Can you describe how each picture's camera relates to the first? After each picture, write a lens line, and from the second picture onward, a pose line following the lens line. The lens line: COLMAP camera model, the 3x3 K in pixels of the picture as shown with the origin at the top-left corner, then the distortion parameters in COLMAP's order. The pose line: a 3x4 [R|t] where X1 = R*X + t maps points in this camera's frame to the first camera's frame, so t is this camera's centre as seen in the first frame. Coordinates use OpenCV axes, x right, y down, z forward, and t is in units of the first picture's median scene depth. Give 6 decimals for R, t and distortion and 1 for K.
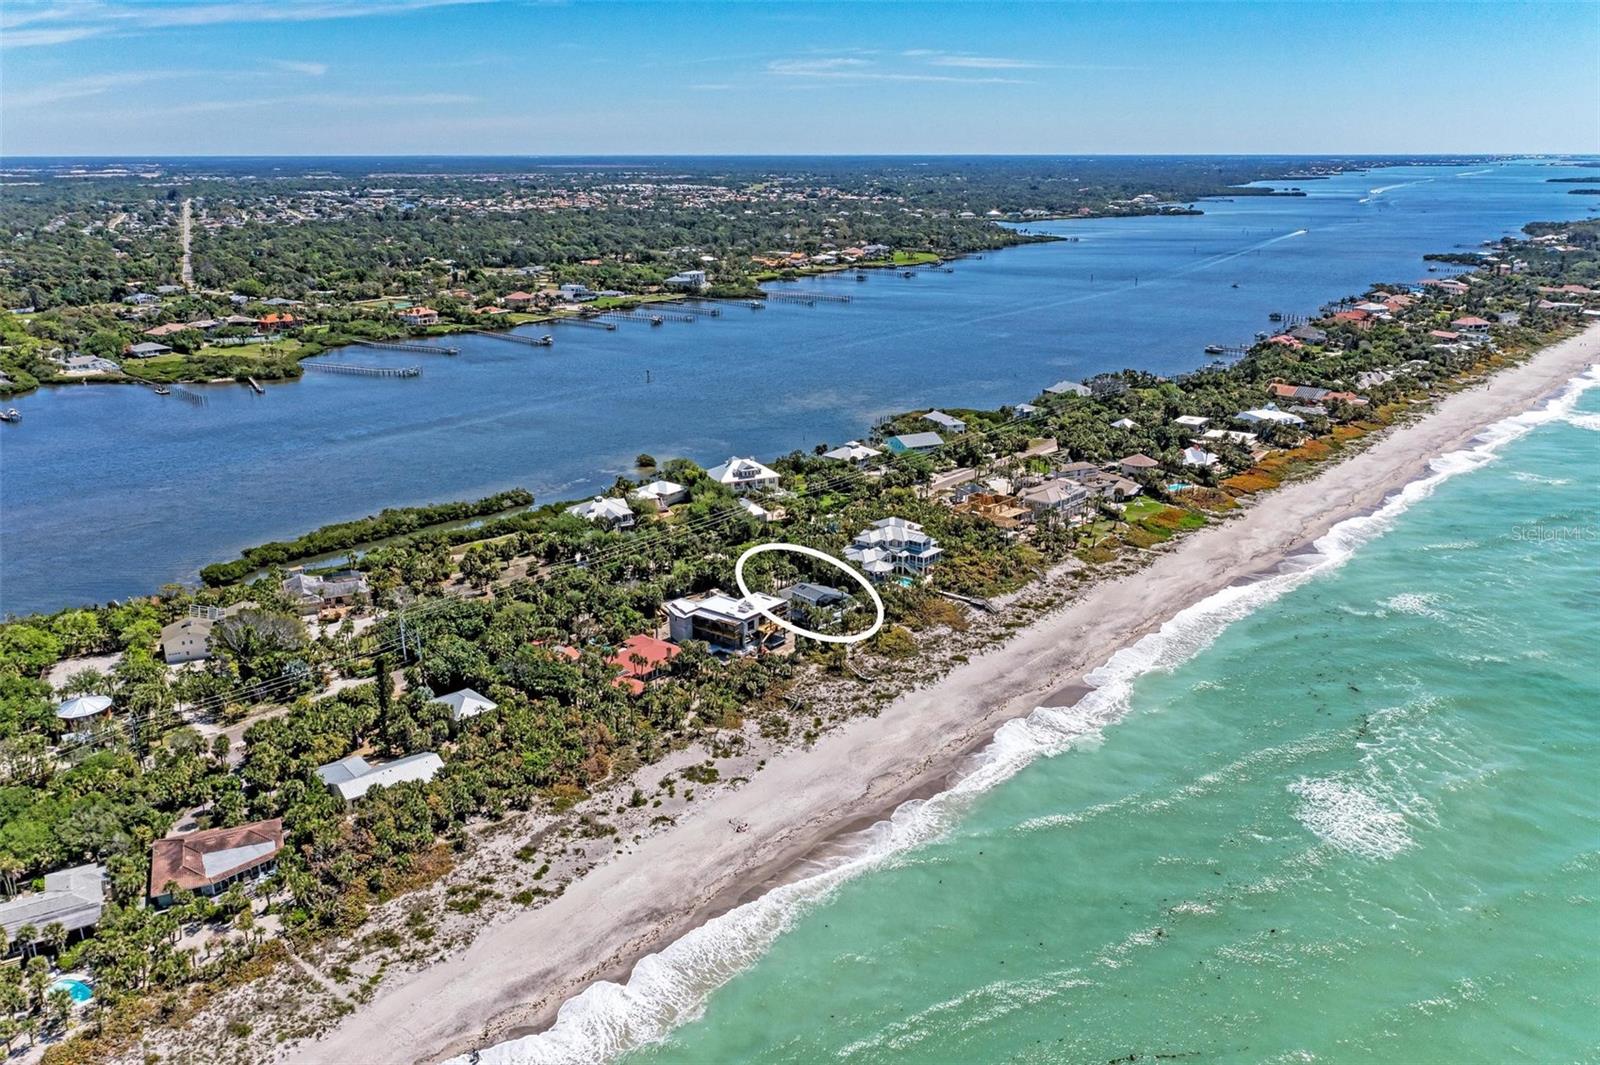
lens RADIAL K [[1234.4, 0, 790.7], [0, 1234.4, 563.9], [0, 0, 1]] dist [0.000097, -0.000703]
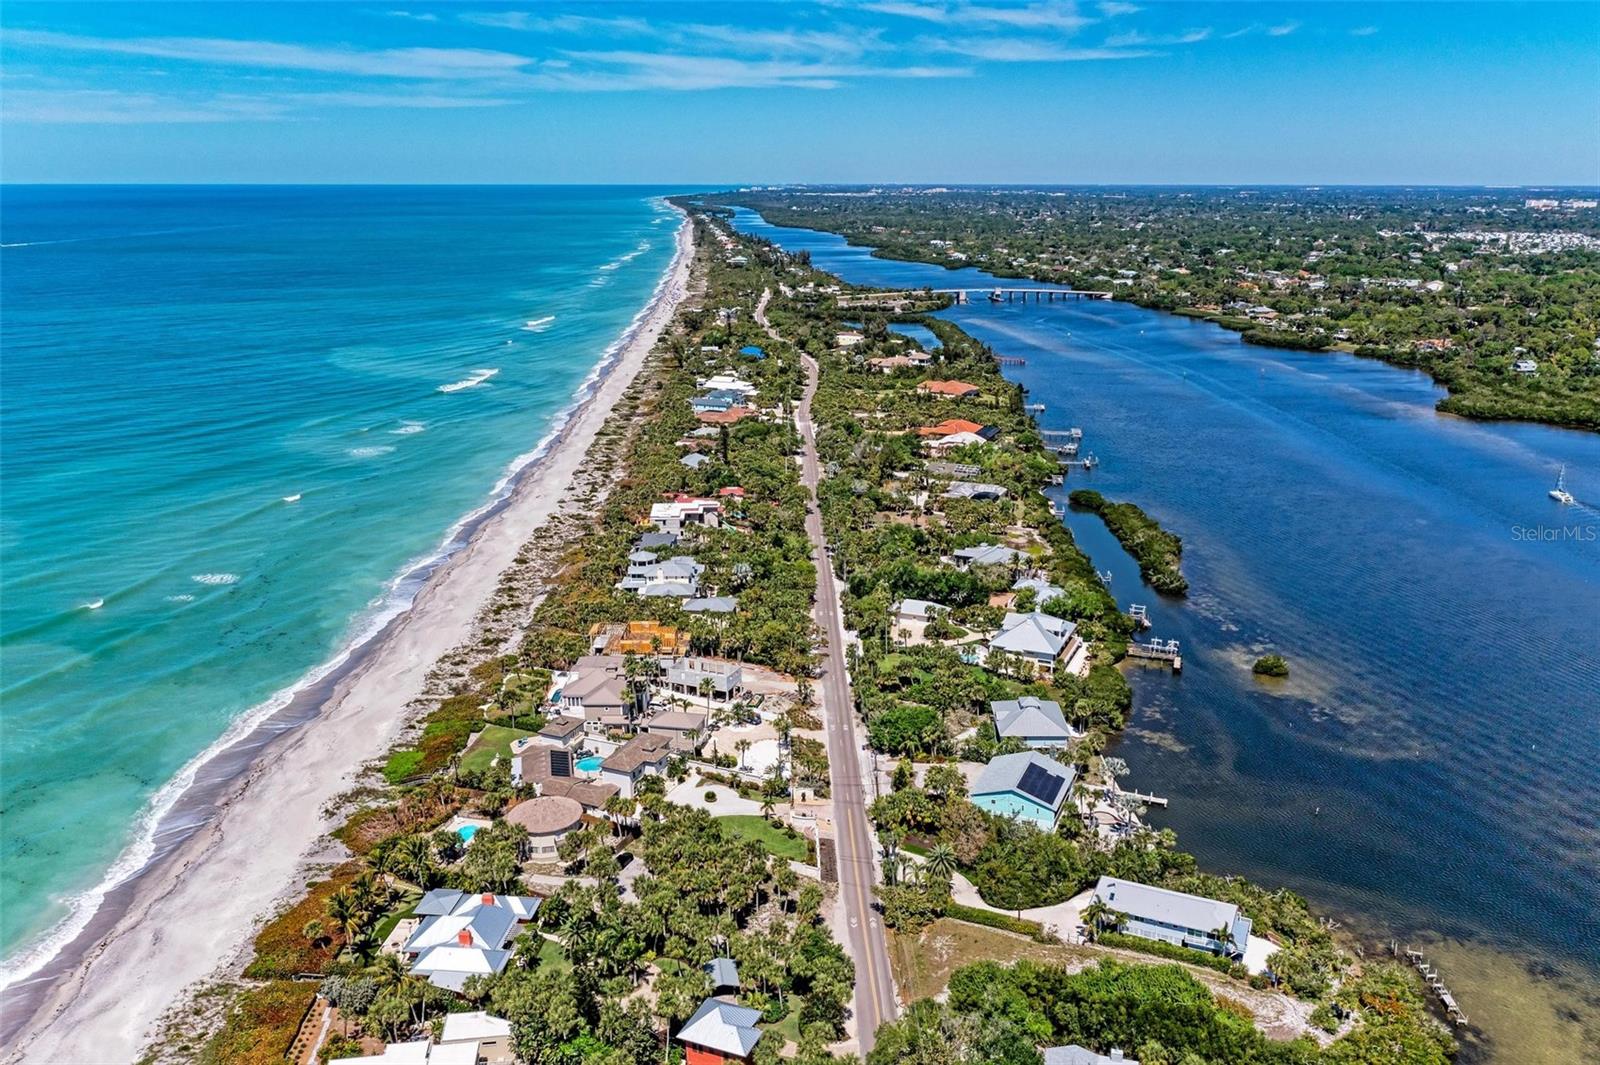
lens RADIAL K [[1226.1, 0, 800.0], [0, 1226.1, 532.5], [0, 0, 1]] dist [-0.001592, 0.002528]
pose [[-0.745103, 0.192483, -0.638571, 0.653960], [-0.208654, 0.842114, 0.497300, -0.577977], [0.633471, 0.503780, -0.587299, 1.706760]]
